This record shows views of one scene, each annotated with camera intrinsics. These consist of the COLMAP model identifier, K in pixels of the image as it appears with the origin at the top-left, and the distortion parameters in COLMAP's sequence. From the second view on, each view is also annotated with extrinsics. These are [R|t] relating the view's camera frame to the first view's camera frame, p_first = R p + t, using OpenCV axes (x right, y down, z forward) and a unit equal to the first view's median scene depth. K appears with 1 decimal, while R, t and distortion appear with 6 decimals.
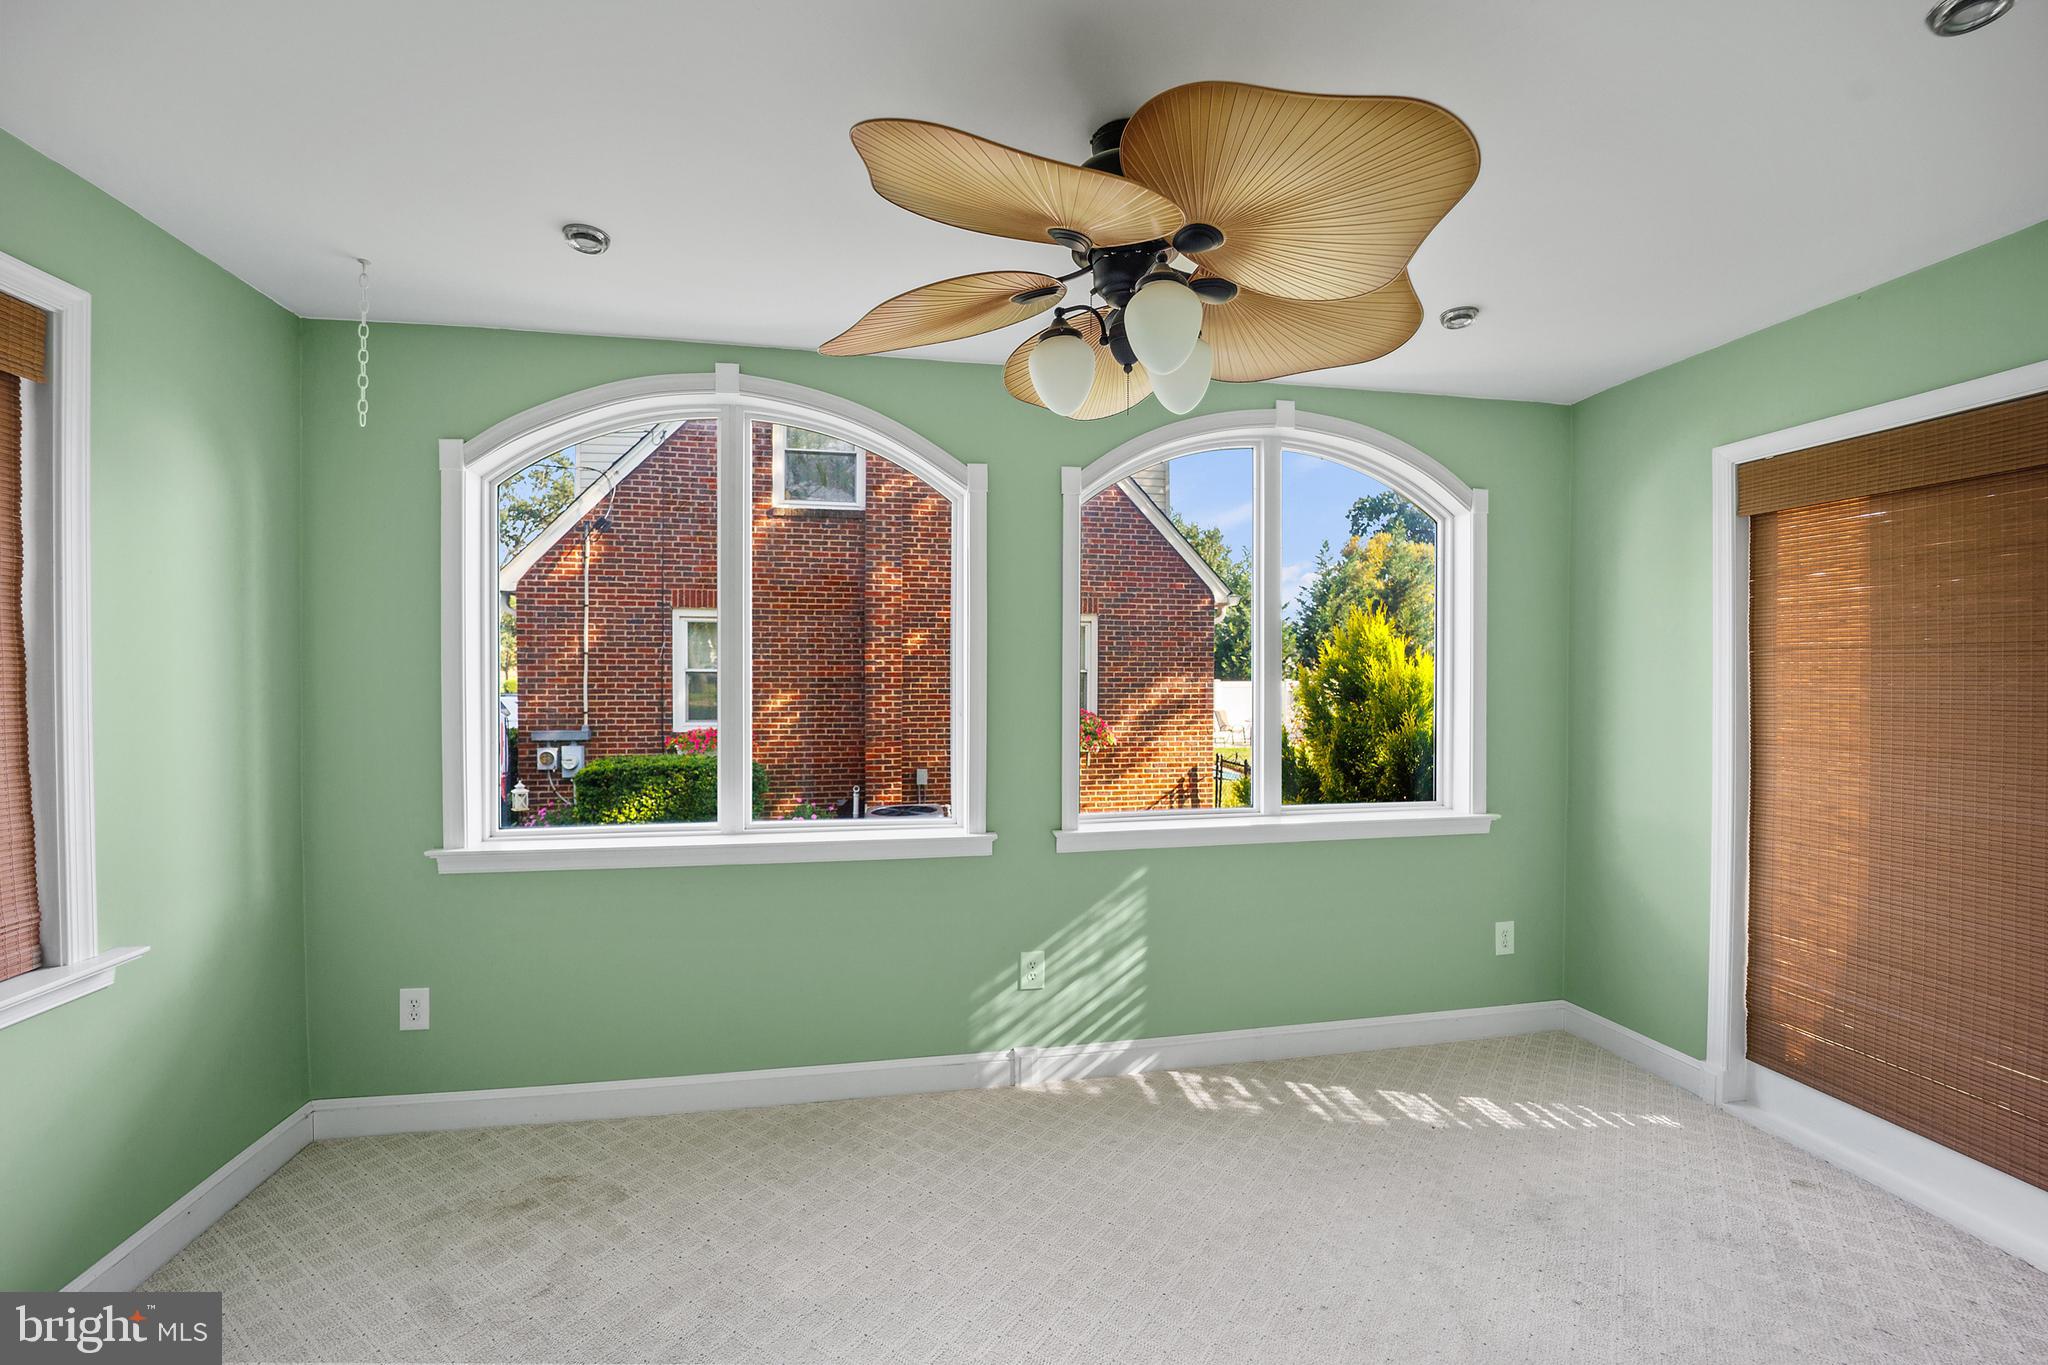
lens RADIAL K [[844.1, 0, 1032.6], [0, 844.1, 683.7], [0, 0, 1]] dist [-0.004395, -0.000424]
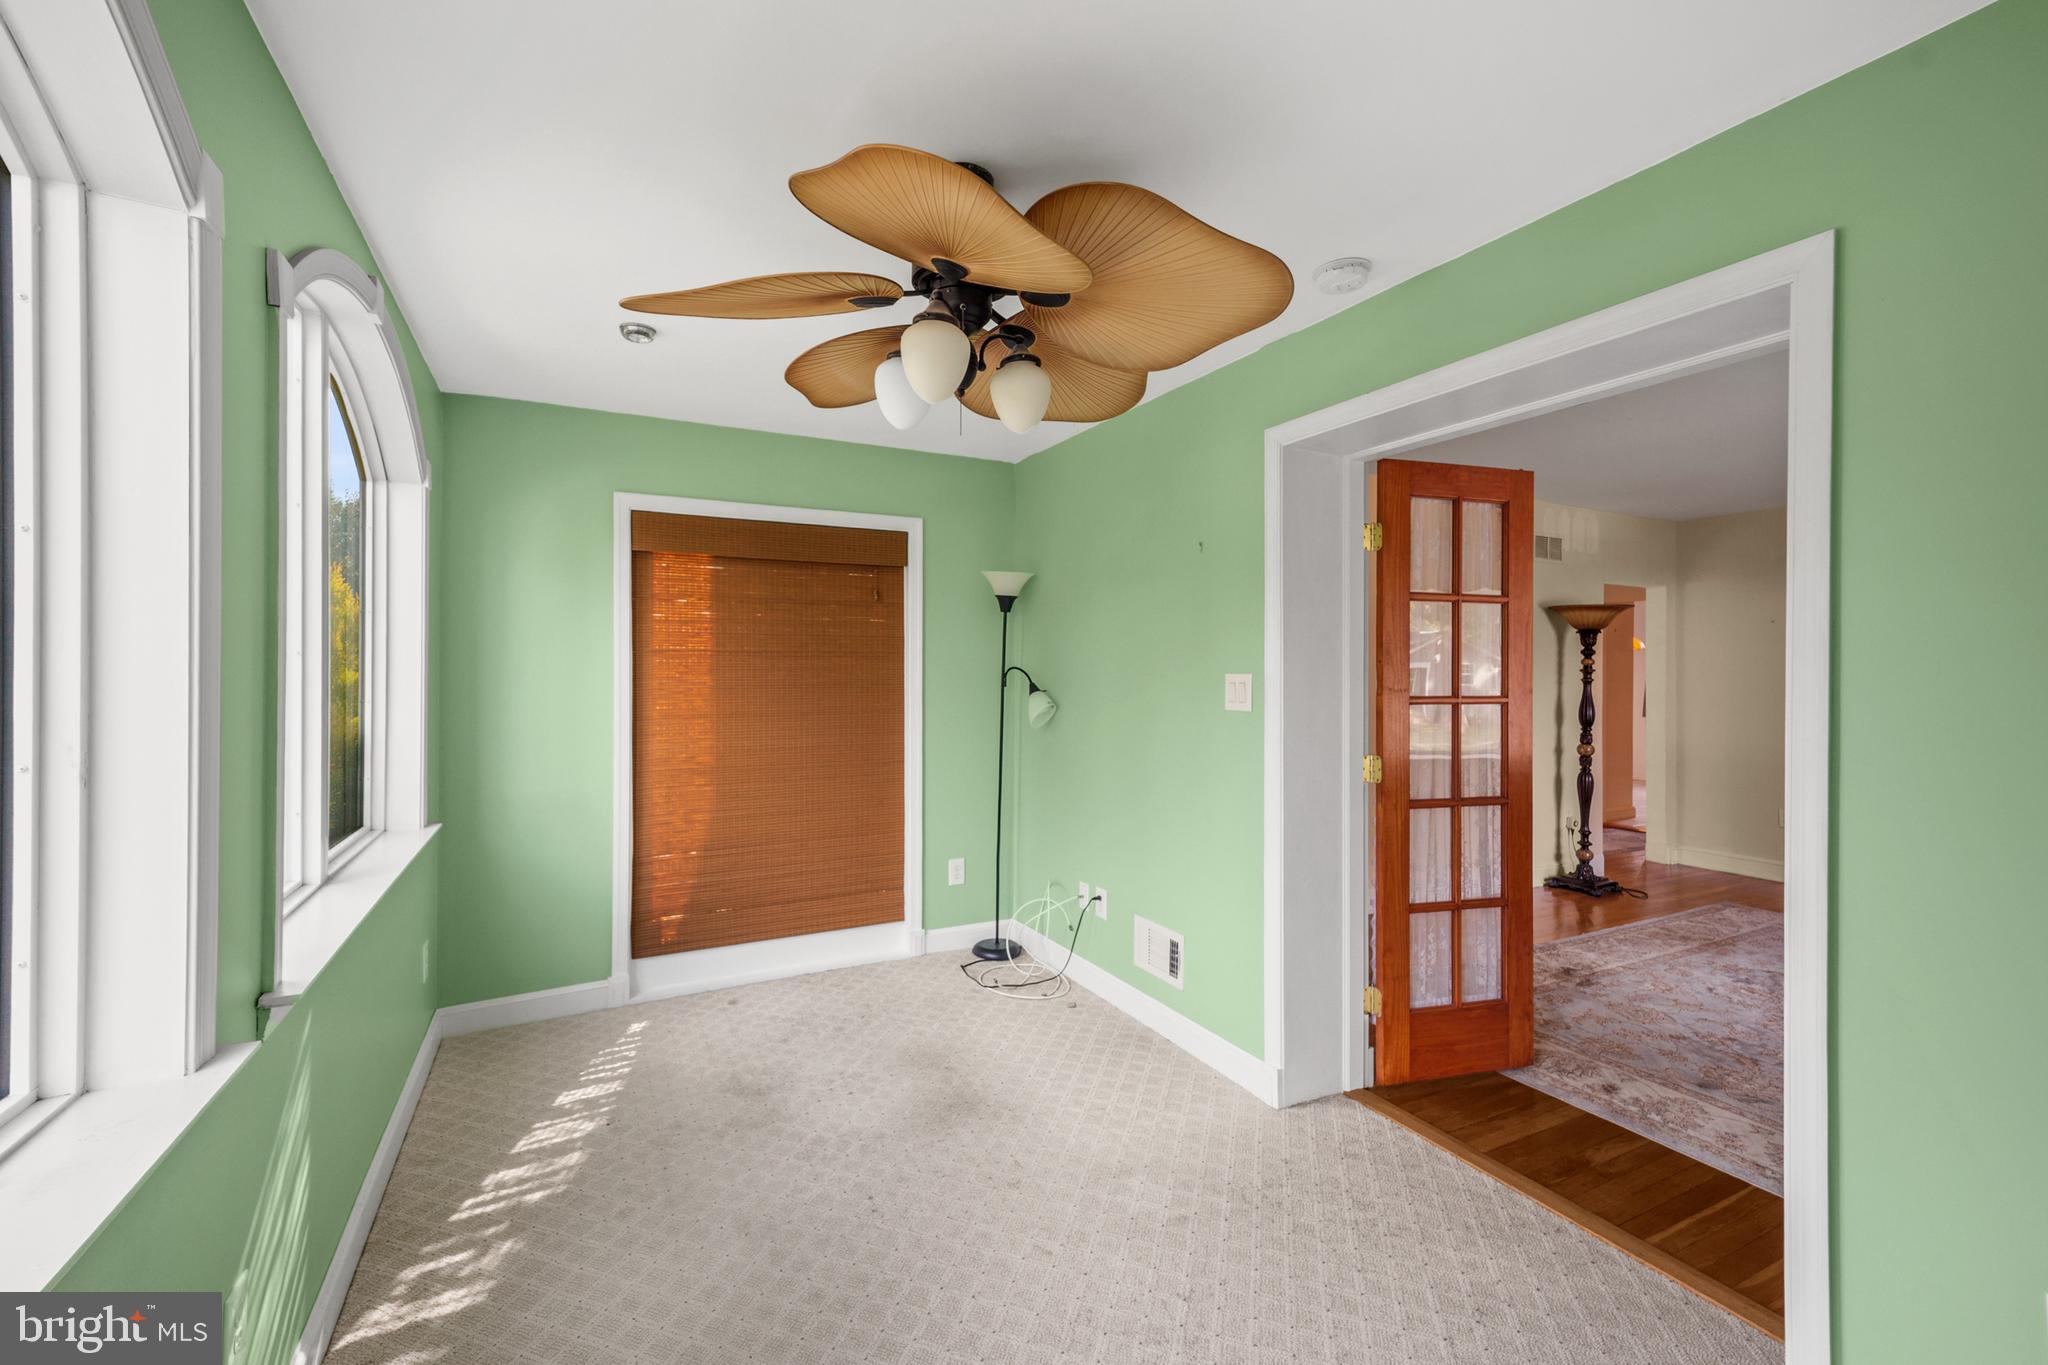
lens RADIAL K [[844.1, 0, 1030.5], [0, 844.1, 669.4], [0, 0, 1]] dist [-0.004395, -0.000424]
pose [[-0.301406, 0.002173, 0.953494, -0.614858], [0.014380, 0.999894, 0.002267, -0.004356], [-0.953388, 0.014394, -0.301405, 0.807972]]
